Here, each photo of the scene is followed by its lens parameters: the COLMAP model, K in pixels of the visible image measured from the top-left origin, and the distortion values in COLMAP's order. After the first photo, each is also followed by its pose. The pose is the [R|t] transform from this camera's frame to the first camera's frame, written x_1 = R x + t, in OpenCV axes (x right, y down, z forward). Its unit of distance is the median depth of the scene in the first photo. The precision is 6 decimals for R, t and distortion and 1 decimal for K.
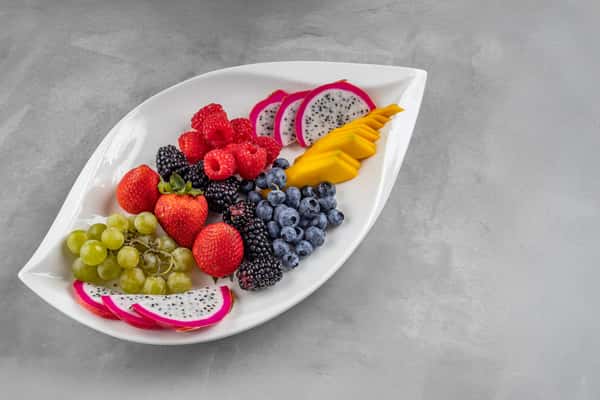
lens RADIAL K [[613.1, 0, 250.5], [0, 613.1, 198.3], [0, 0, 1]] dist [0.009466, 0.030984]
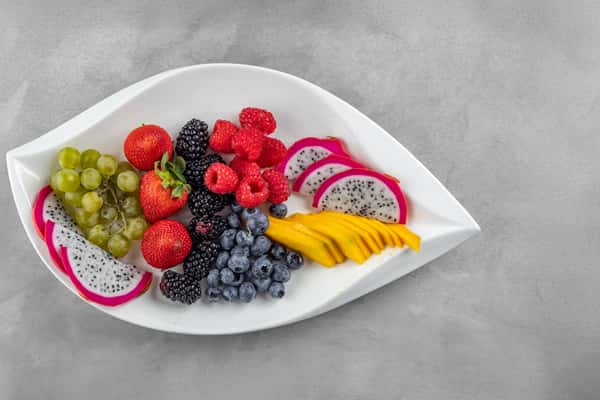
lens RADIAL K [[613.1, 0, 250.5], [0, 613.1, 198.3], [0, 0, 1]] dist [0.009466, 0.030984]
pose [[0.750750, 0.654788, -0.087333, 0.095255], [-0.560269, 0.701190, 0.440943, -0.505350], [0.349961, -0.282108, 0.893276, 0.117733]]
